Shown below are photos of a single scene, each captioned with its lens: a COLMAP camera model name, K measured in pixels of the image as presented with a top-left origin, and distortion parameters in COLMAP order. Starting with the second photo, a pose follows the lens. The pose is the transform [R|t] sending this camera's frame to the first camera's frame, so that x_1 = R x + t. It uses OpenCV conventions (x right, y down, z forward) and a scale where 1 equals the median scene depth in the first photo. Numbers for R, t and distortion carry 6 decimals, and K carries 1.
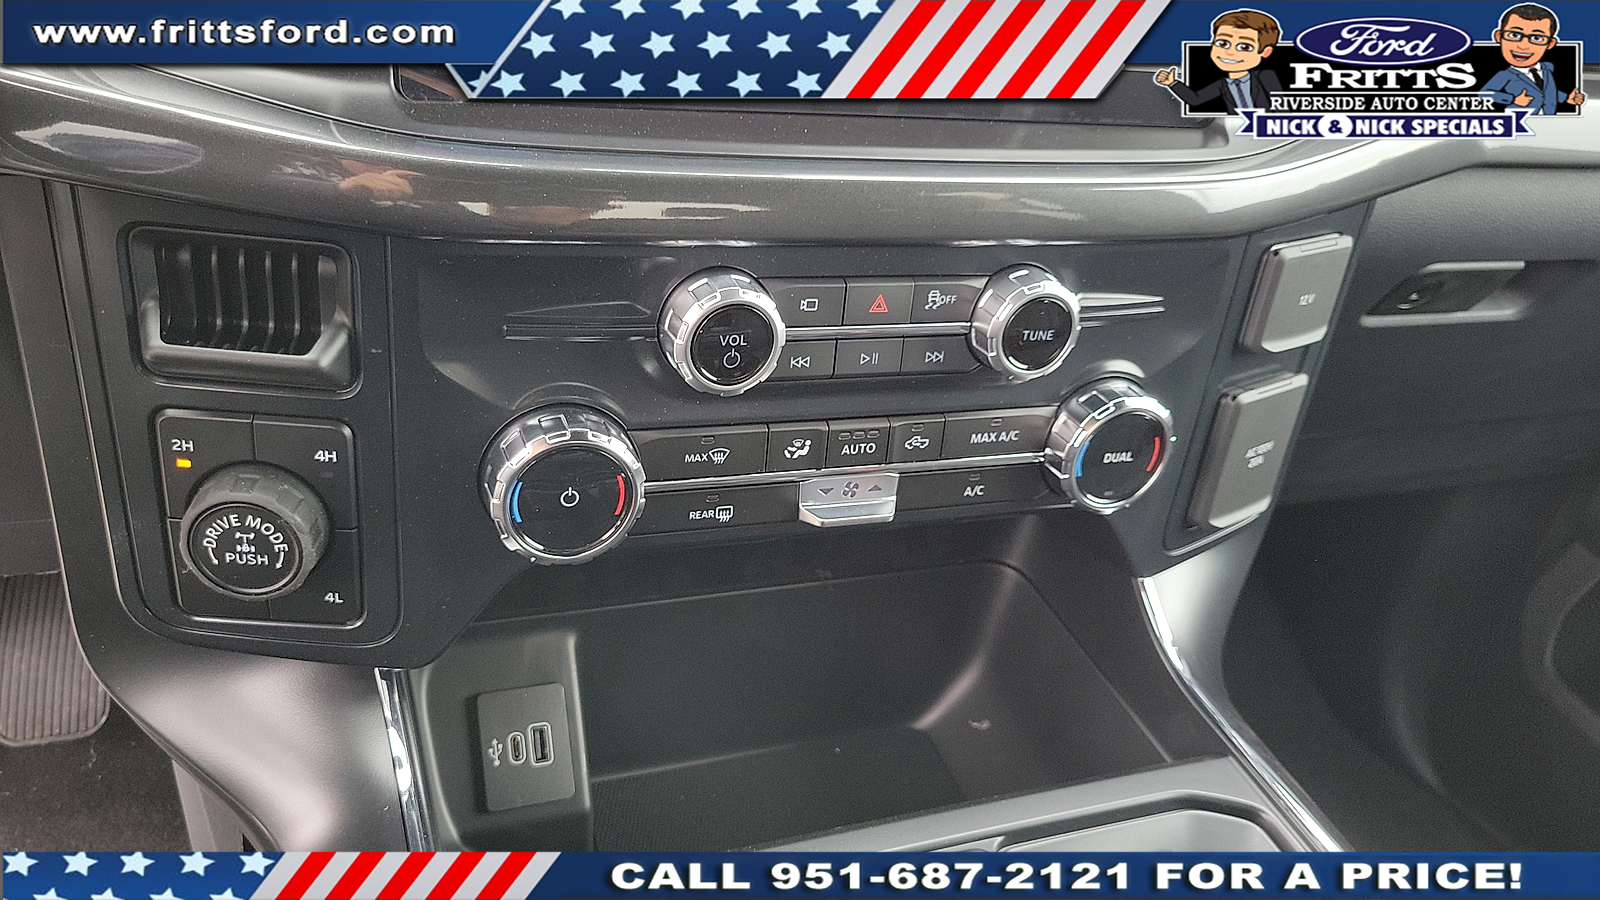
lens RADIAL K [[1234.3, 0, 800.0], [0, 1234.3, 450.0], [0, 0, 1]] dist [-0.004795, -0.001980]
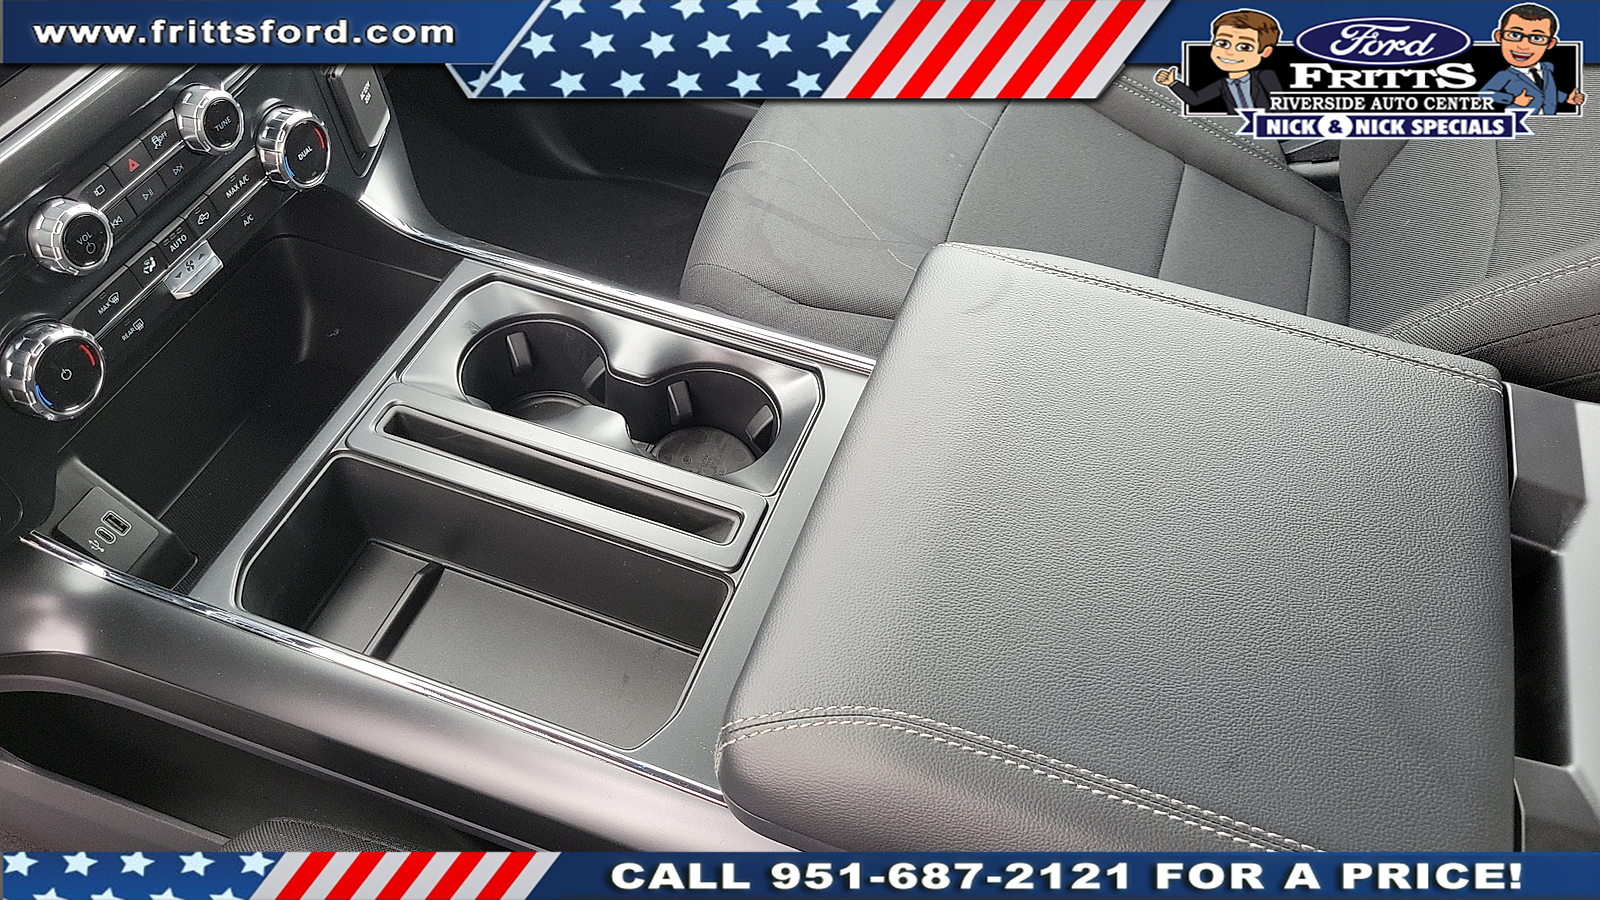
lens RADIAL K [[1131.9, 0, 800.0], [0, 1131.9, 450.0], [0, 0, 1]] dist [0.009290, 0.000904]
pose [[0.639159, -0.664361, 0.387427, -0.179391], [0.452957, 0.732304, 0.508489, -0.180146], [-0.621535, -0.149517, 0.768986, -0.668791]]
